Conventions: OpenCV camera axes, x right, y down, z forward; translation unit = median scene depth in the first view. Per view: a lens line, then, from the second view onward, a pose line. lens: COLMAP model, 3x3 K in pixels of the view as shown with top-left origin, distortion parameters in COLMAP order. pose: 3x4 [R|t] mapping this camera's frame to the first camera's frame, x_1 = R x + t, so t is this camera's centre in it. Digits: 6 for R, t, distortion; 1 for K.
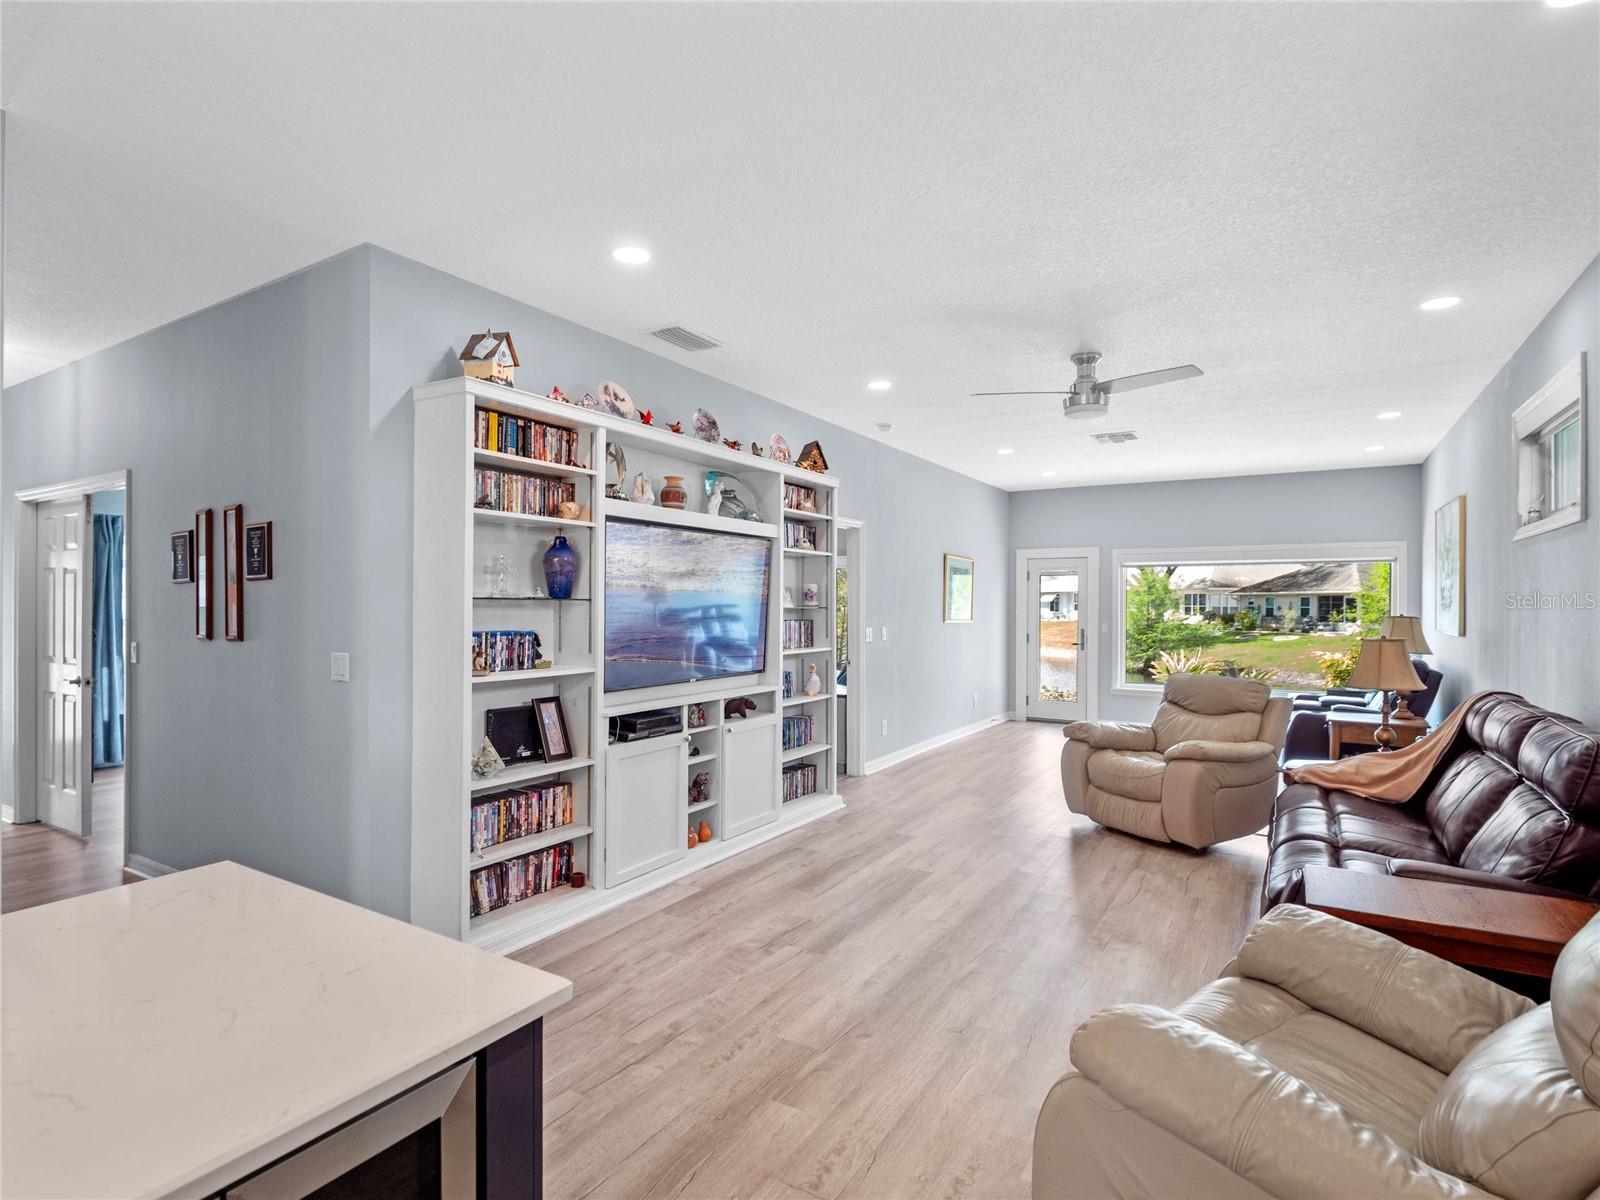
lens RADIAL K [[826.6, 0, 793.6], [0, 826.6, 607.8], [0, 0, 1]] dist [-0.015900, -0.001103]
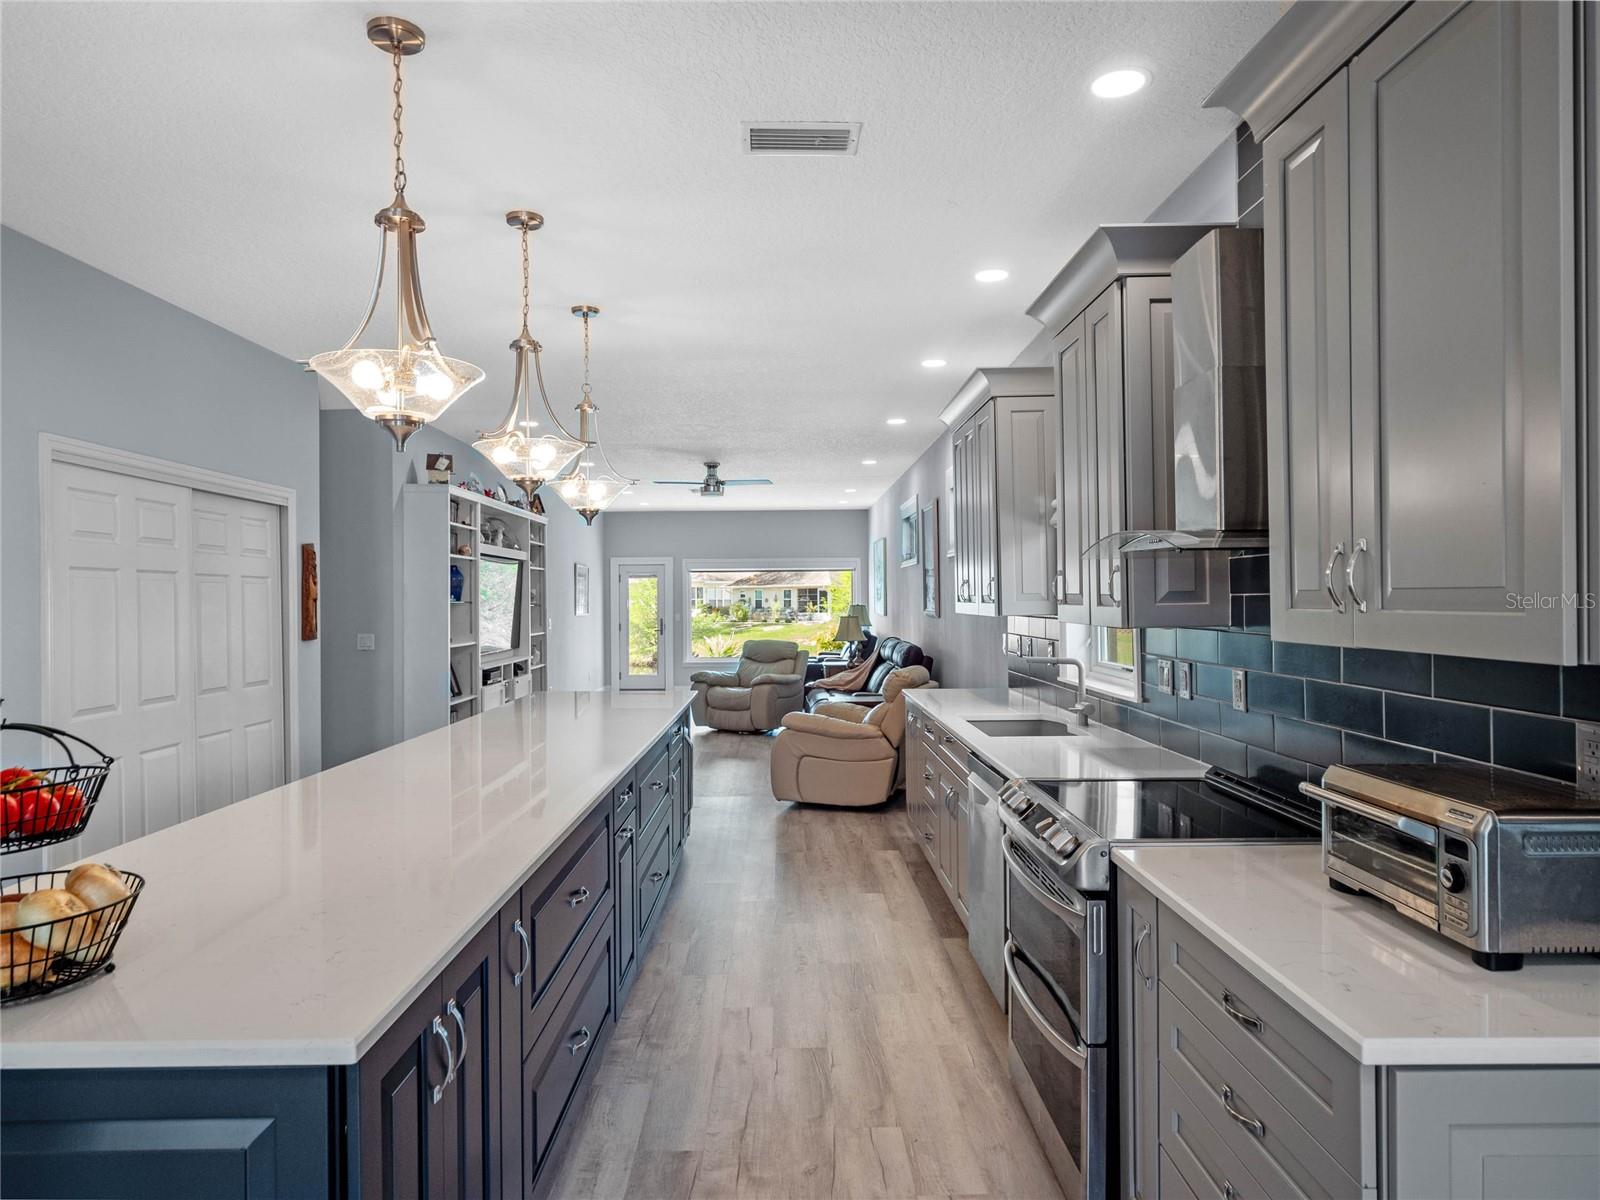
lens RADIAL K [[957.4, 0, 791.0], [0, 957.4, 597.2], [0, 0, 1]] dist [-0.008108, -0.001979]
pose [[0.844544, -0.010520, 0.535383, -0.285510], [0.013915, 0.999901, -0.002303, -0.002498], [-0.535306, 0.009395, 0.844606, -0.394232]]
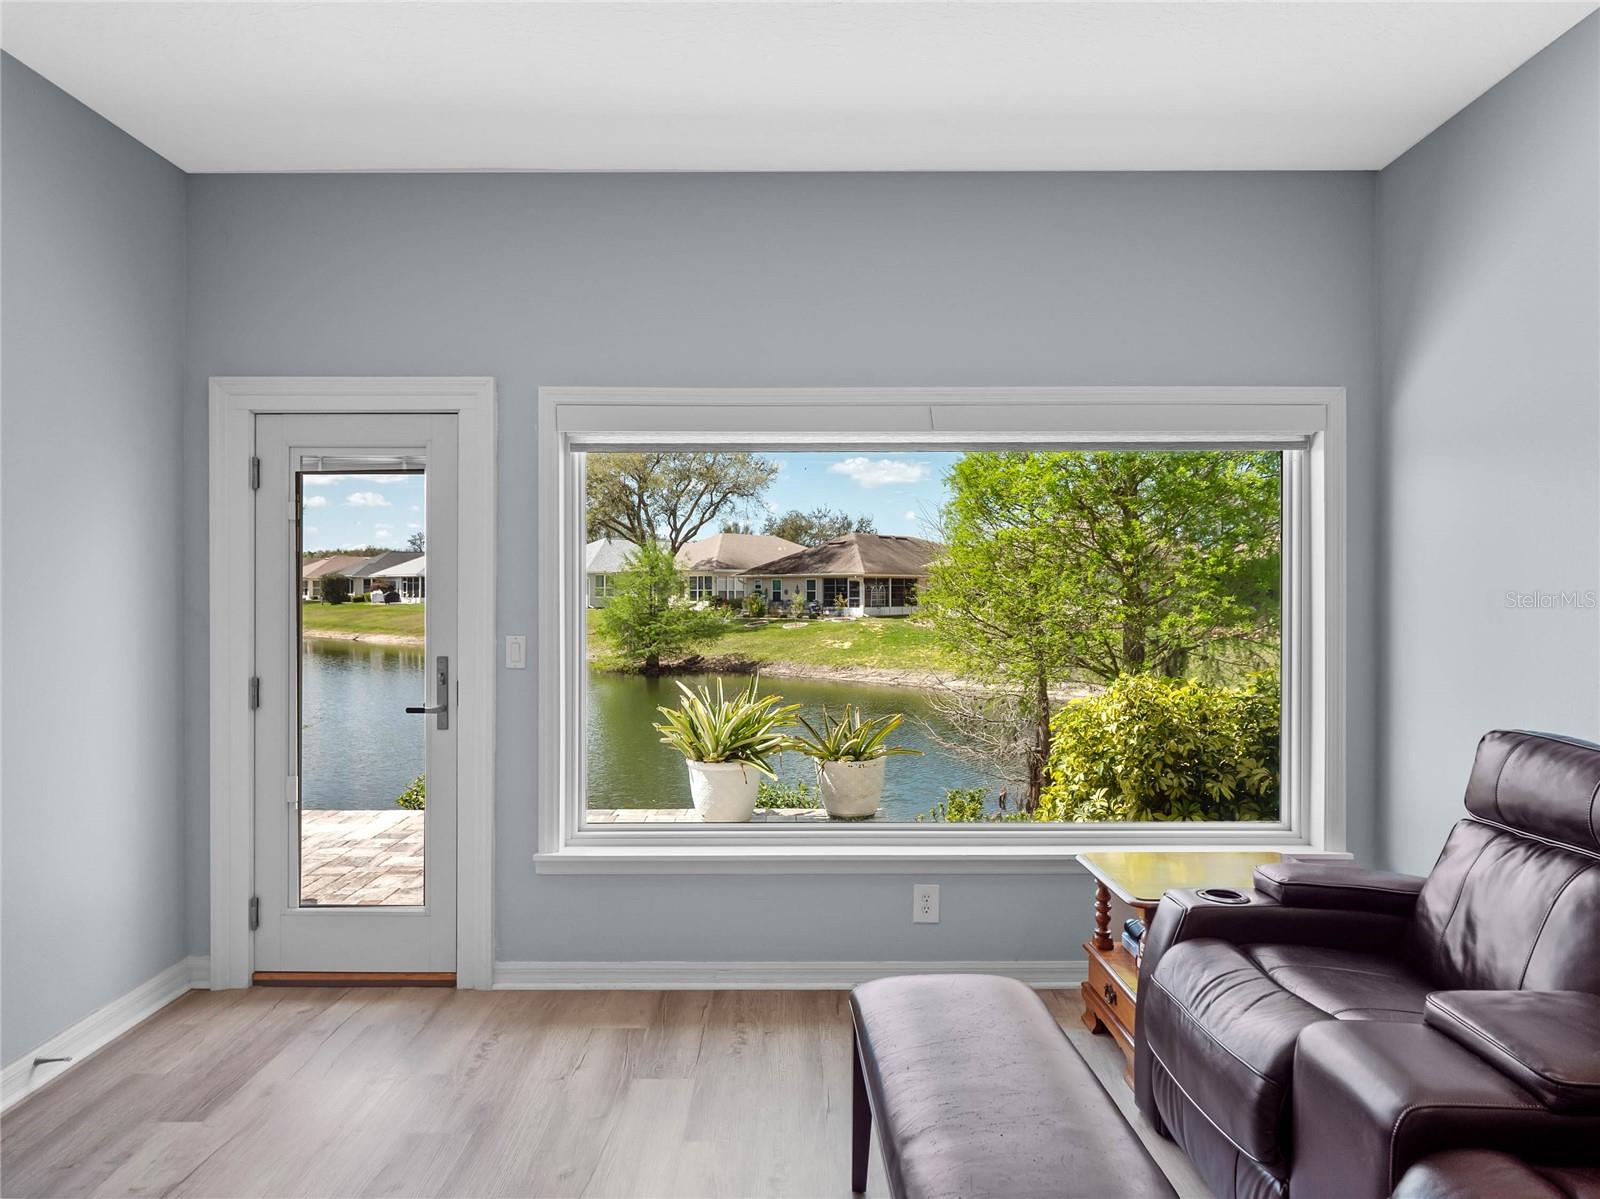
lens RADIAL K [[957.4, 0, 793.6], [0, 957.4, 596.0], [0, 0, 1]] dist [-0.008108, -0.001979]
pose [[0.850073, -0.007974, 0.526604, 0.267762], [0.006769, 0.999968, 0.004216, 0.003289], [-0.526621, -0.000019, 0.850100, 0.623330]]
